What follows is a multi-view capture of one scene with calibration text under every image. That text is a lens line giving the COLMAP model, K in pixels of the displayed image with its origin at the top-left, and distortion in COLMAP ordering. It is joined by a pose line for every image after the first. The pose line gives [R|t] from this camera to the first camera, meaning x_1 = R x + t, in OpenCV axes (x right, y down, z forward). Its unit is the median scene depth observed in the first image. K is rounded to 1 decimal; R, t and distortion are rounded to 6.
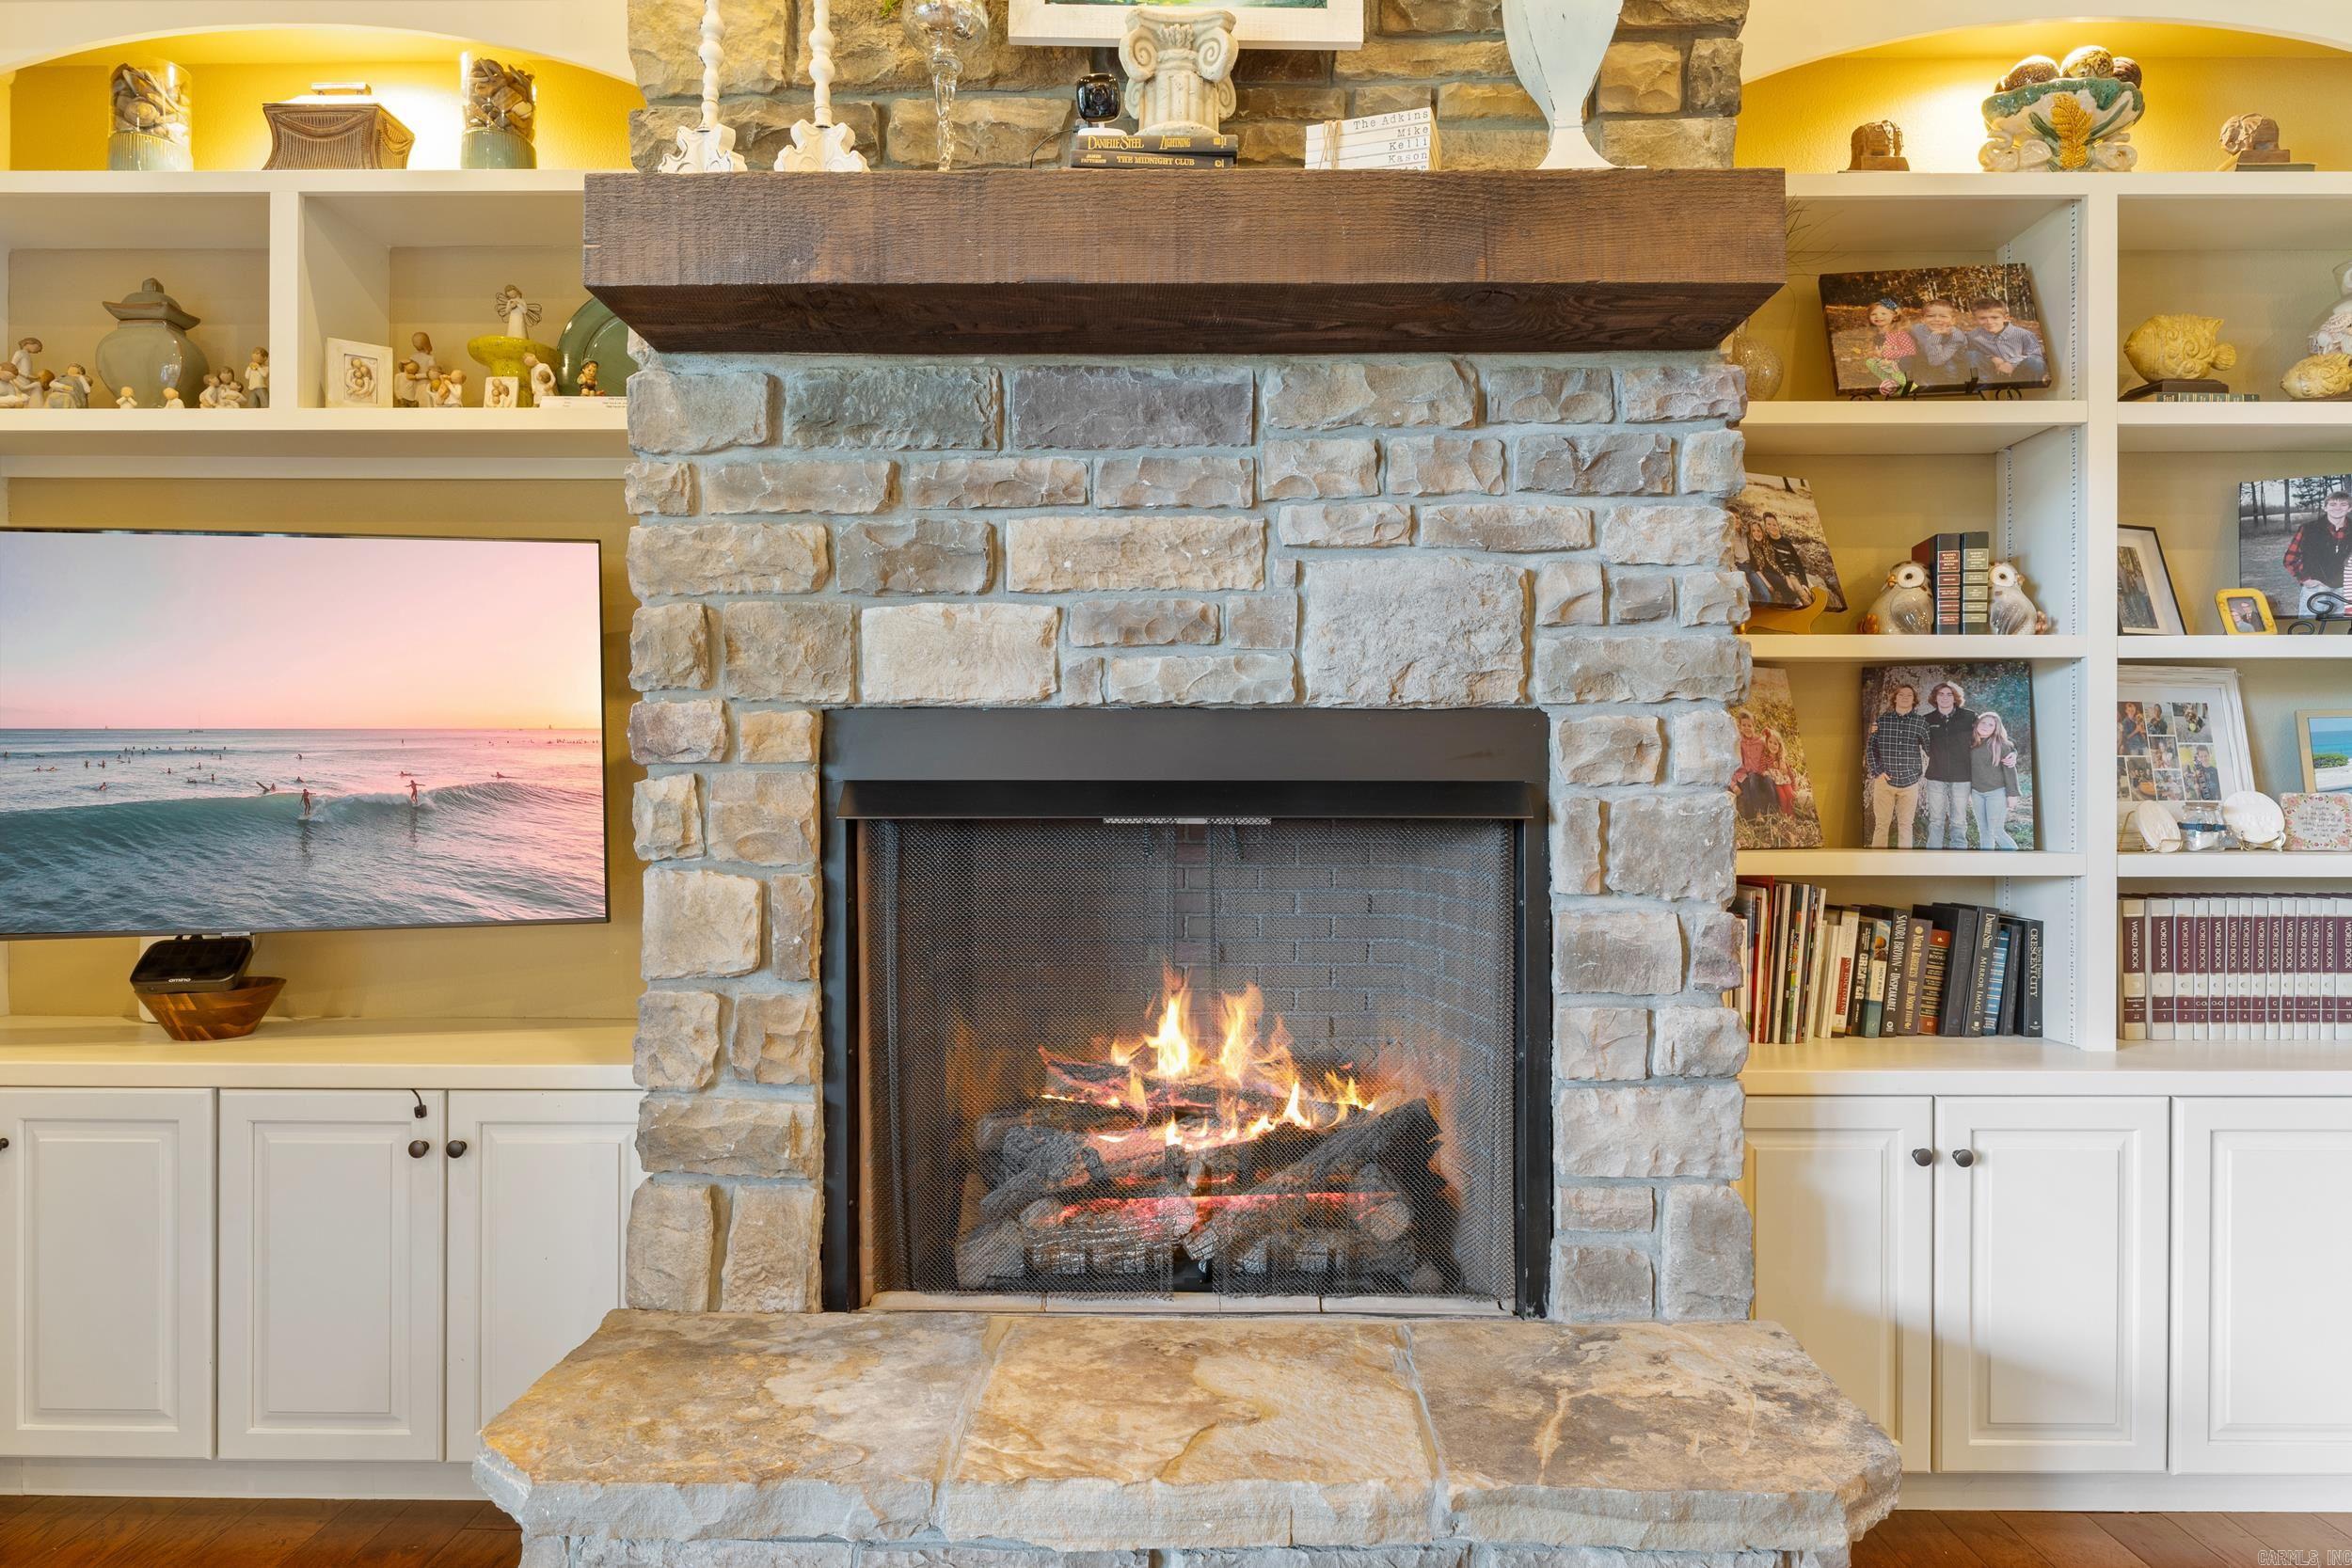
lens RADIAL K [[1371.8, 0, 1187.0], [0, 1371.8, 798.7], [0, 0, 1]] dist [0.001052, 0.001453]
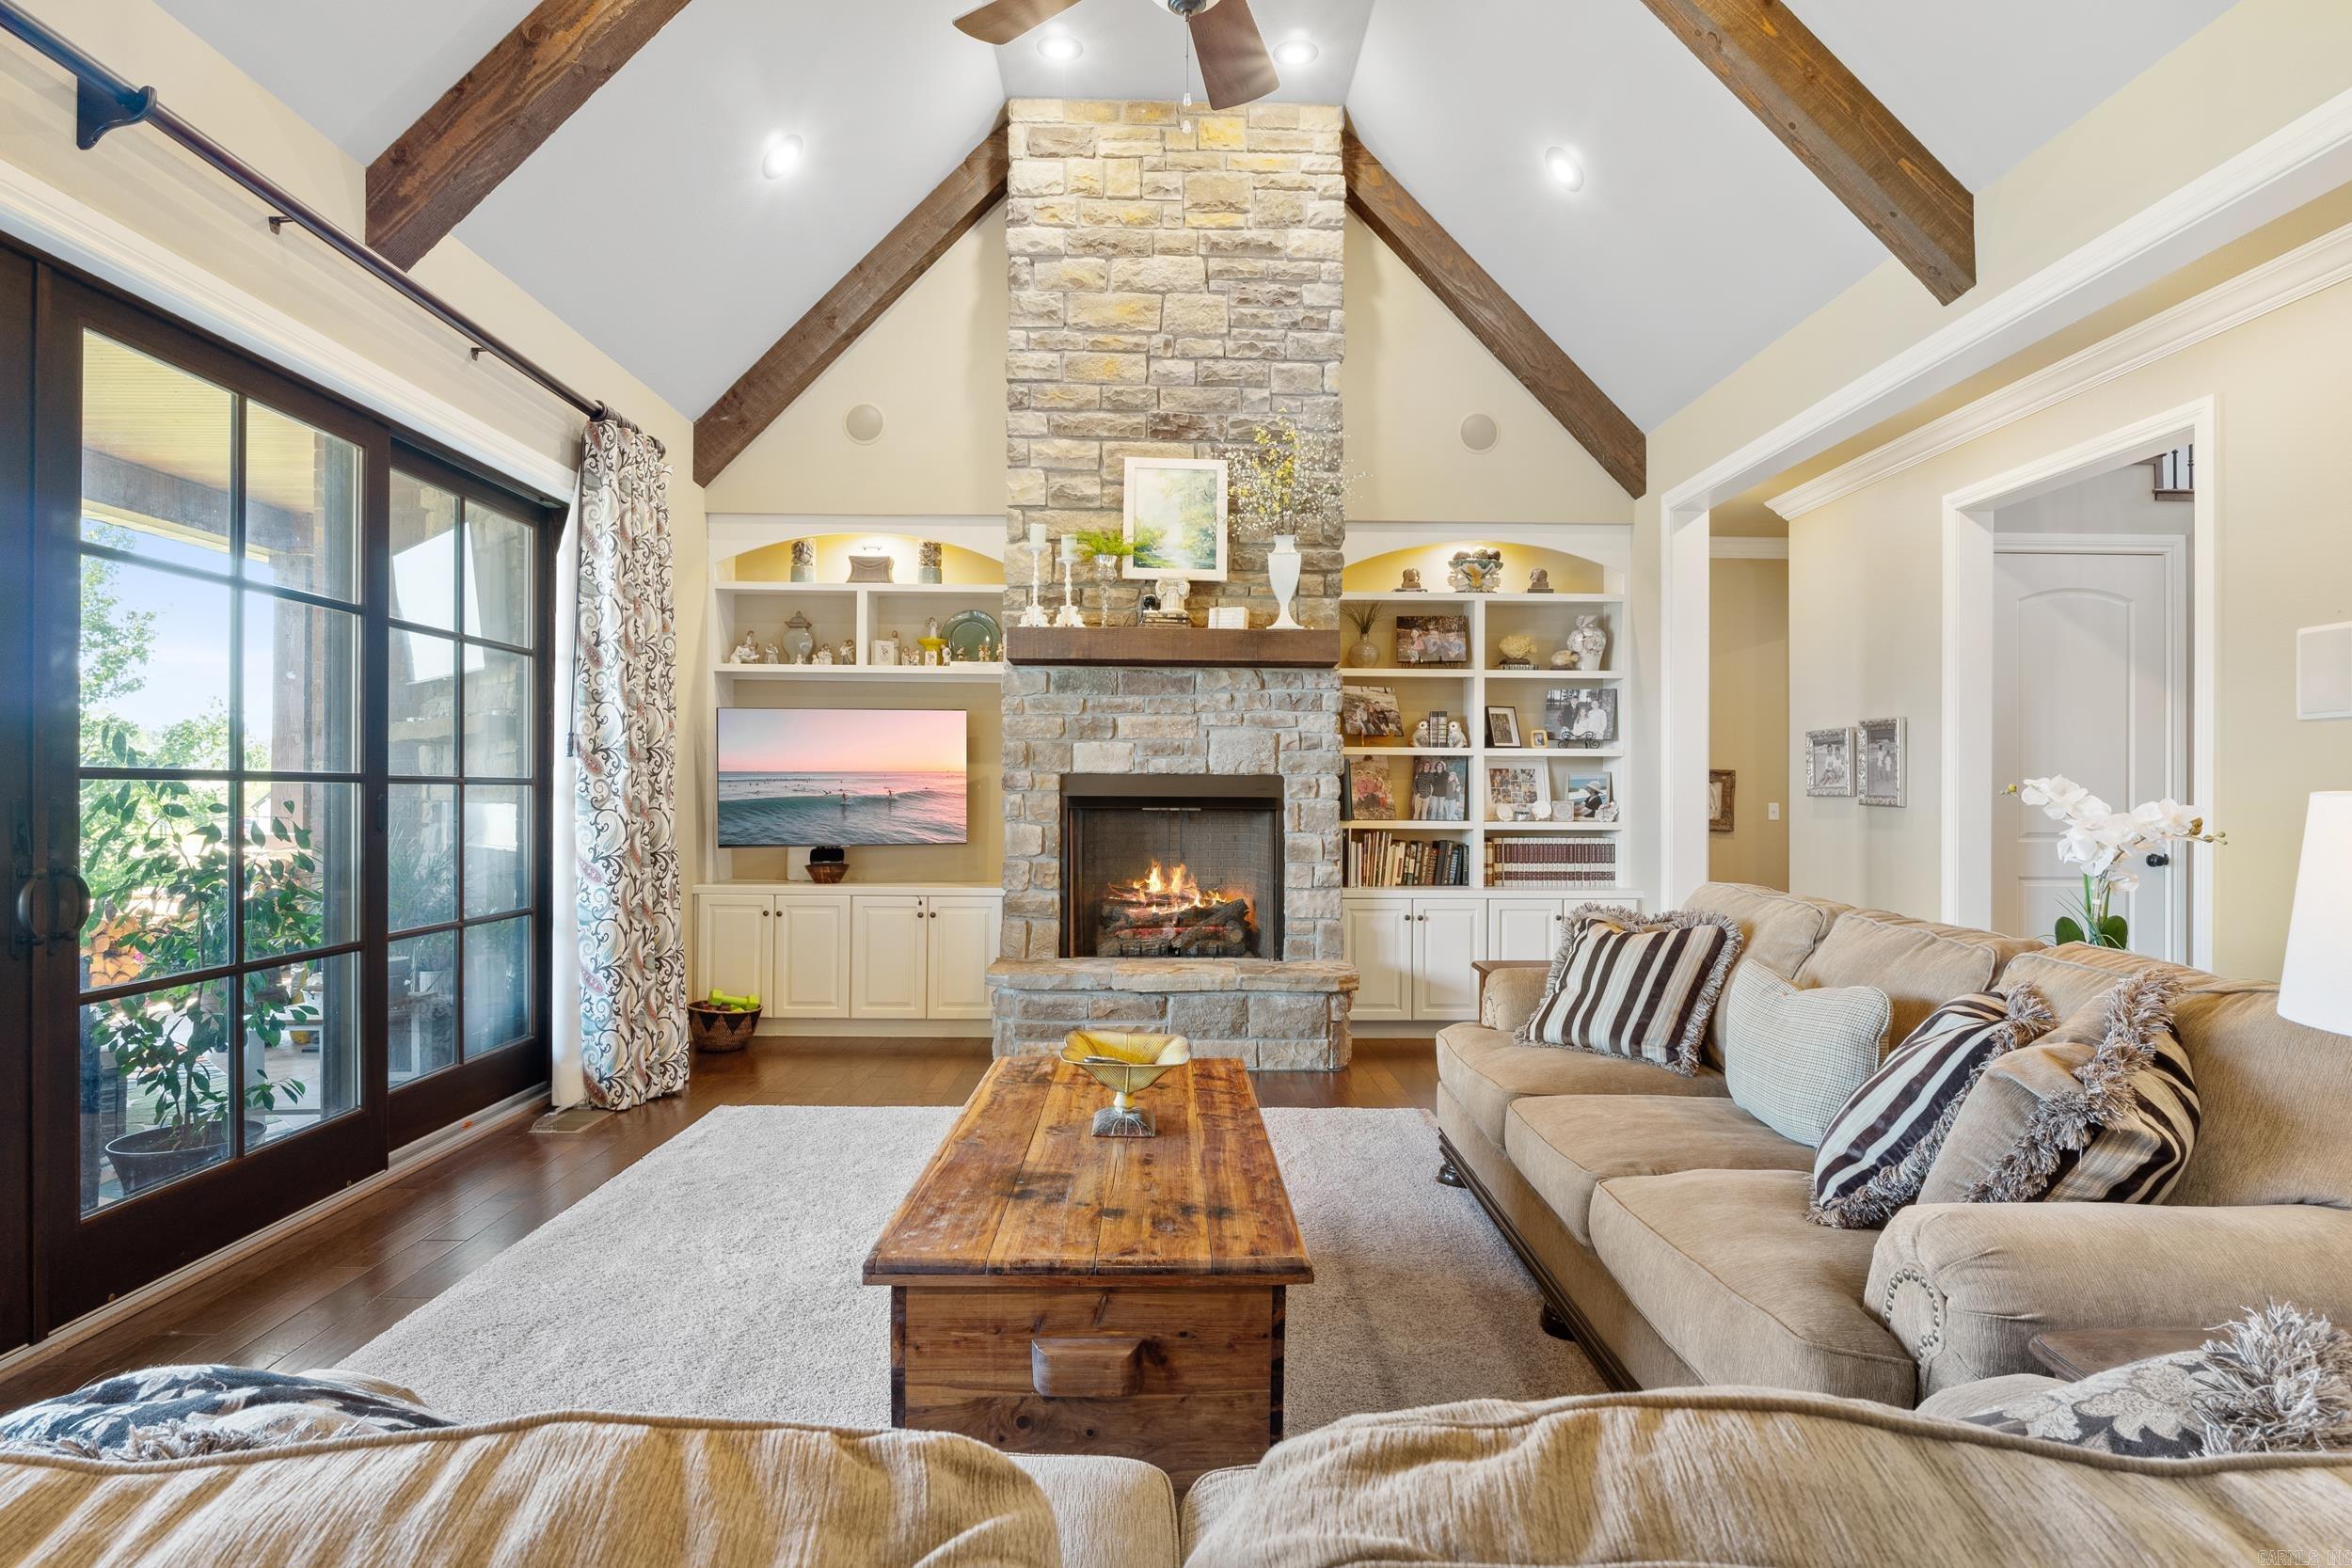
lens RADIAL K [[1263.2, 0, 1190.0], [0, 1263.2, 780.8], [0, 0, 1]] dist [-0.009789, 0.000877]
pose [[0.999337, 0.005339, 0.036010, -0.065886], [-0.004931, 0.999923, -0.011413, -0.015690], [-0.036068, 0.011228, 0.999286, -1.922530]]
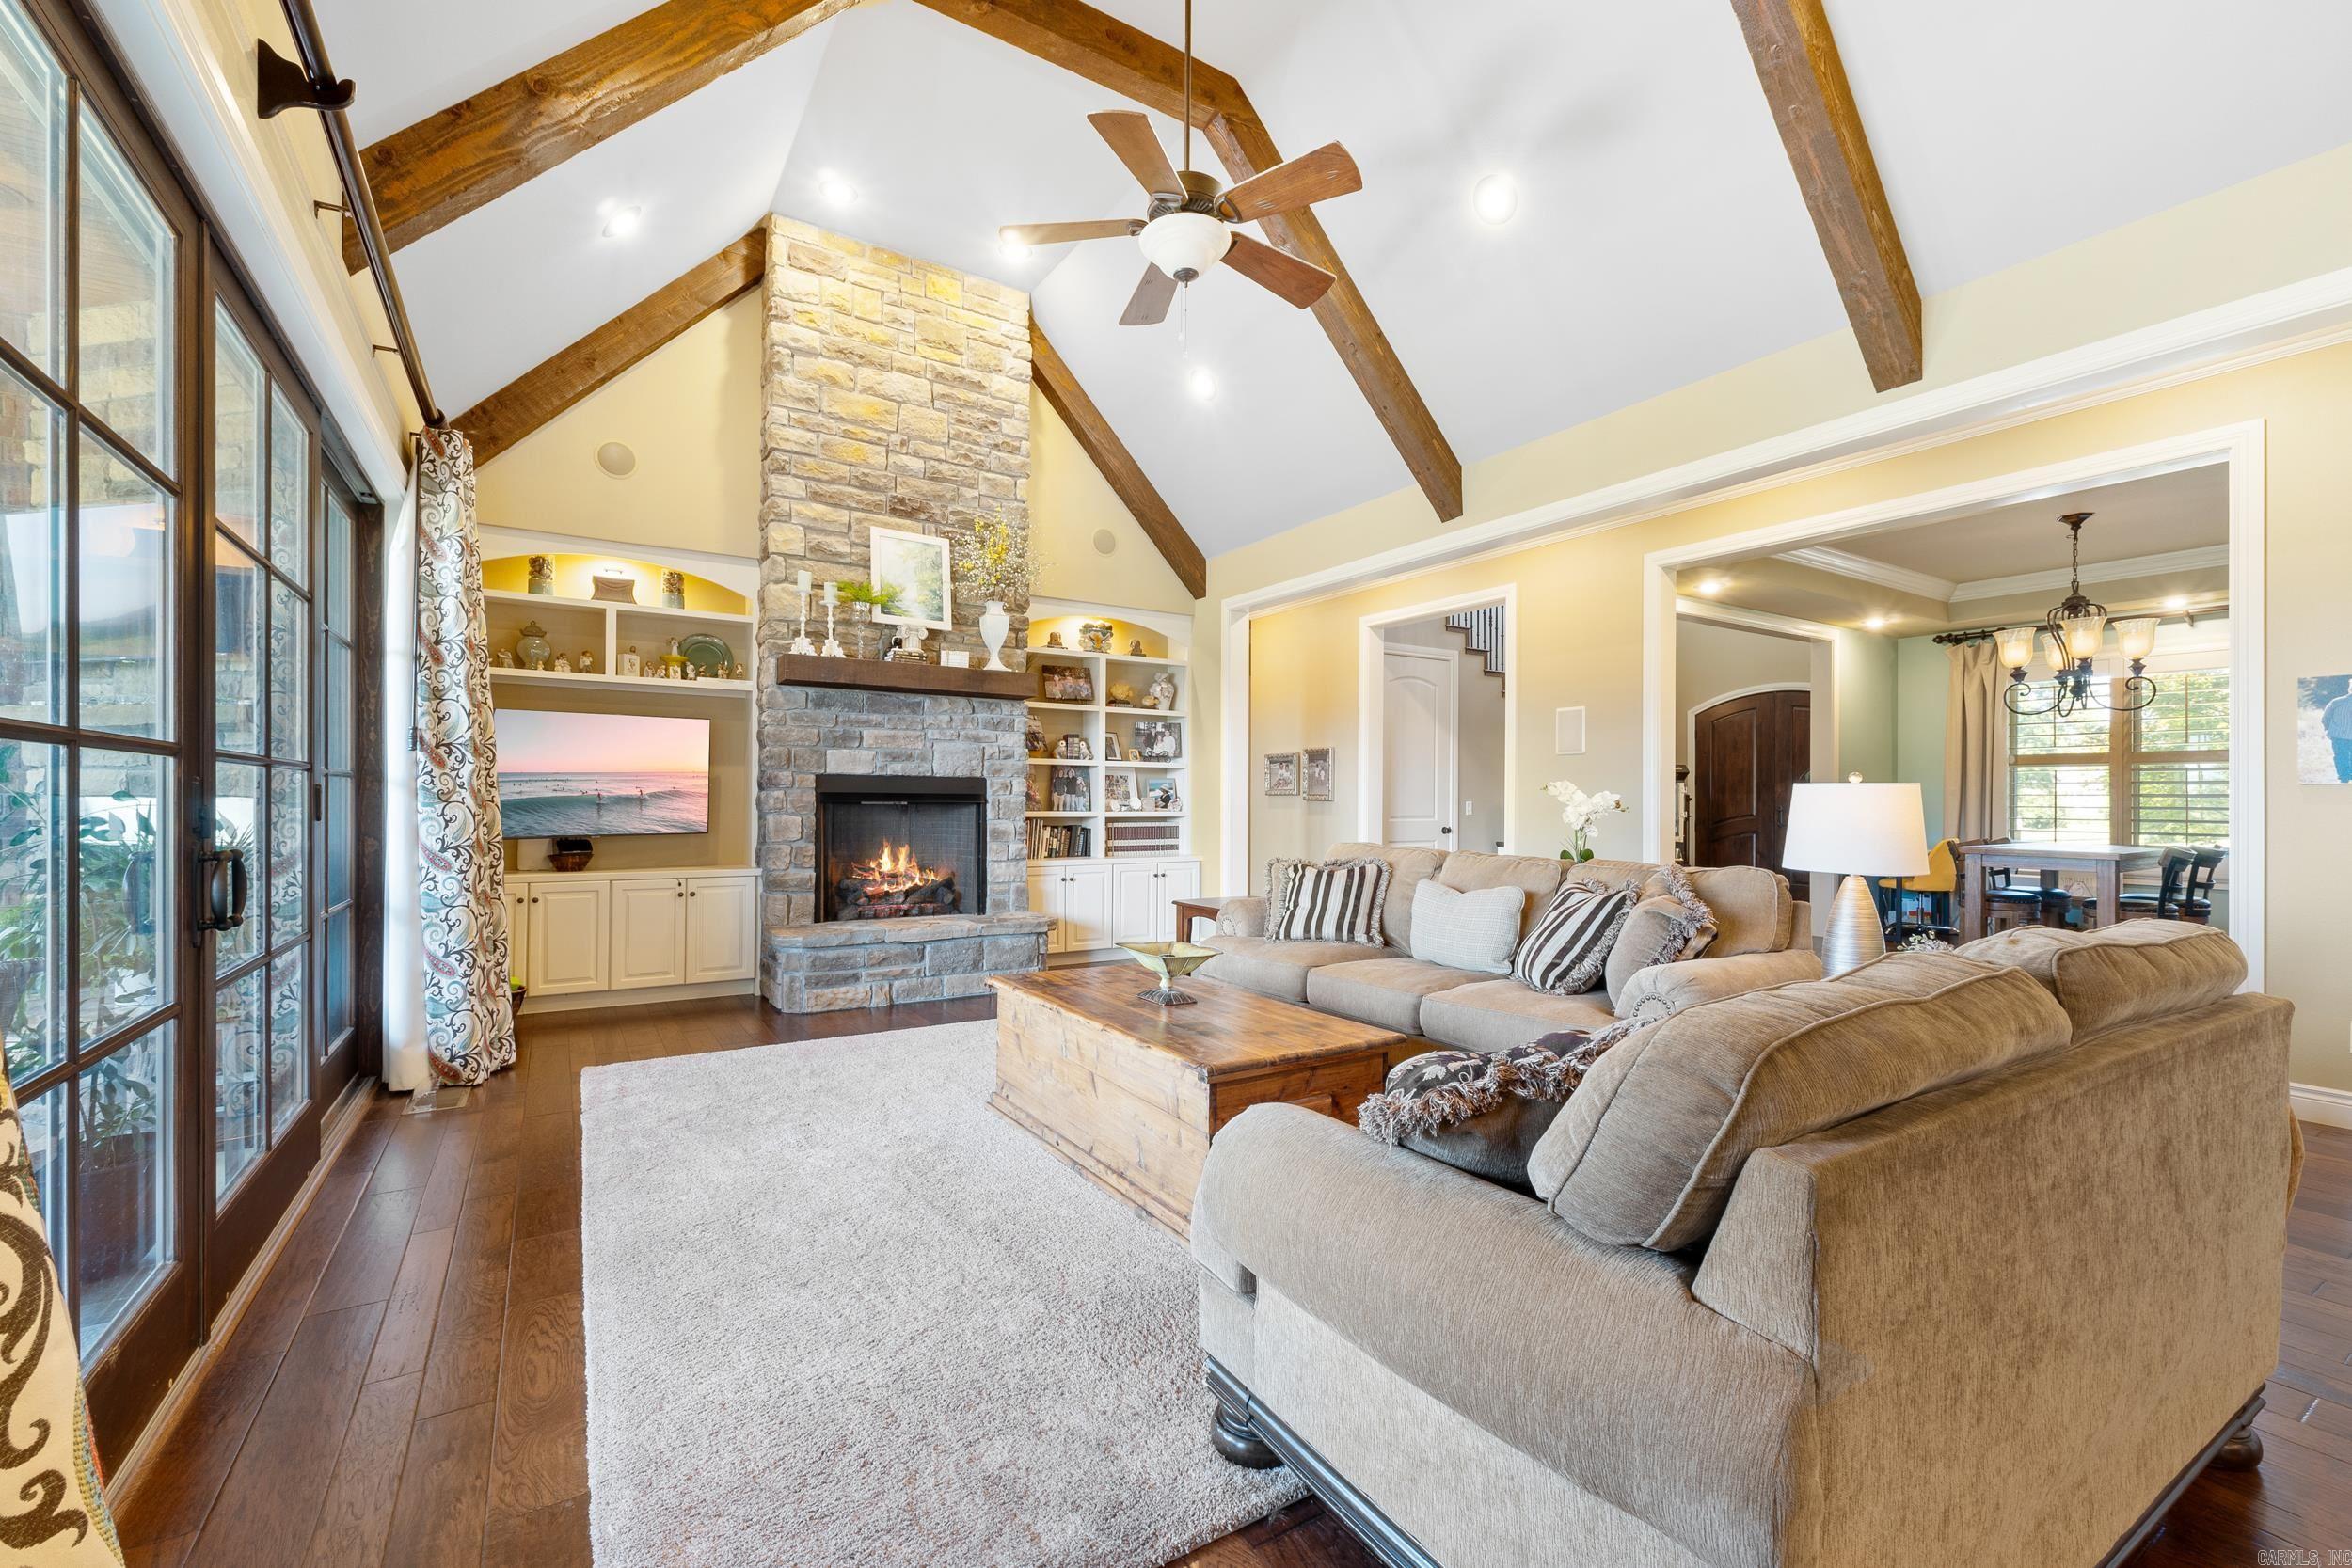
lens RADIAL K [[994.6, 0, 1189.5], [0, 994.6, 792.7], [0, 0, 1]] dist [0.003634, 0.001060]
pose [[0.831216, 0.008829, 0.555880, -0.940645], [-0.004263, 0.999946, -0.009509, 0.010891], [-0.555933, 0.005535, 0.831208, -1.957319]]
